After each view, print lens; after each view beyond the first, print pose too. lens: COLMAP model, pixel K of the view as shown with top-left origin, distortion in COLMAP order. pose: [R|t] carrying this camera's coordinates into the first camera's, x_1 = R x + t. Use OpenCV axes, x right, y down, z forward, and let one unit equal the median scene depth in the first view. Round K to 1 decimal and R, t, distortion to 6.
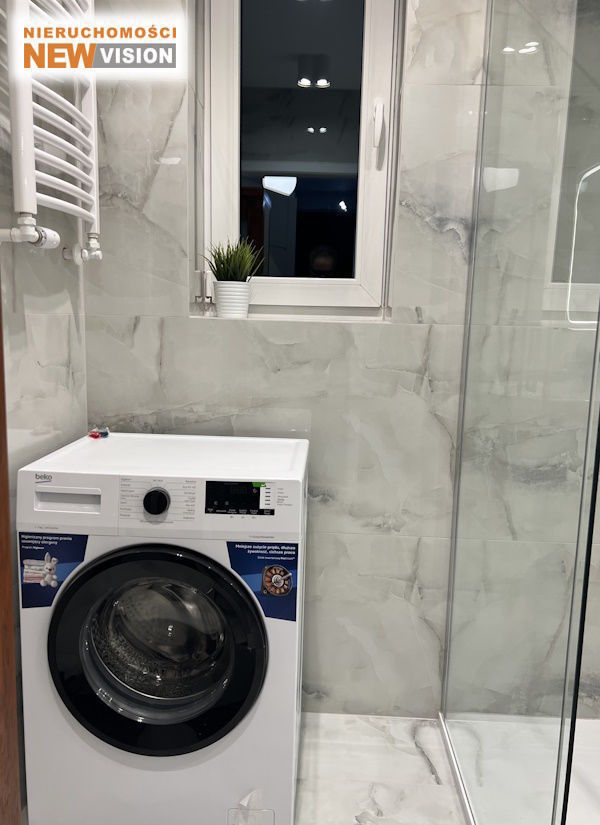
lens RADIAL K [[634.8, 0, 301.6], [0, 634.8, 408.8], [0, 0, 1]] dist [0.030298, -0.014476]
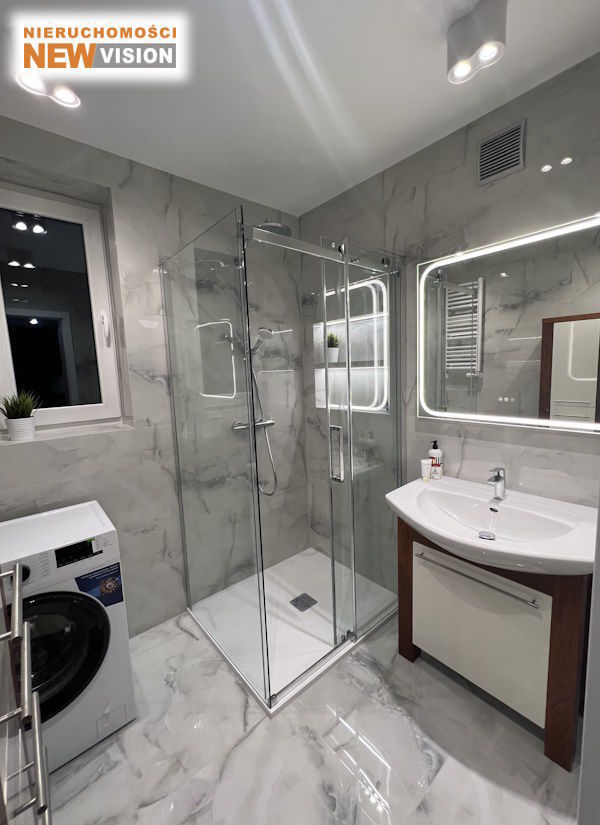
lens RADIAL K [[340.8, 0, 307.2], [0, 340.8, 413.5], [0, 0, 1]] dist [0.002914, 0.000179]
pose [[0.733943, -0.142572, 0.664079, -0.155946], [0.158397, 0.986691, 0.036772, -0.133253], [-0.660483, 0.078199, 0.746758, -0.135836]]
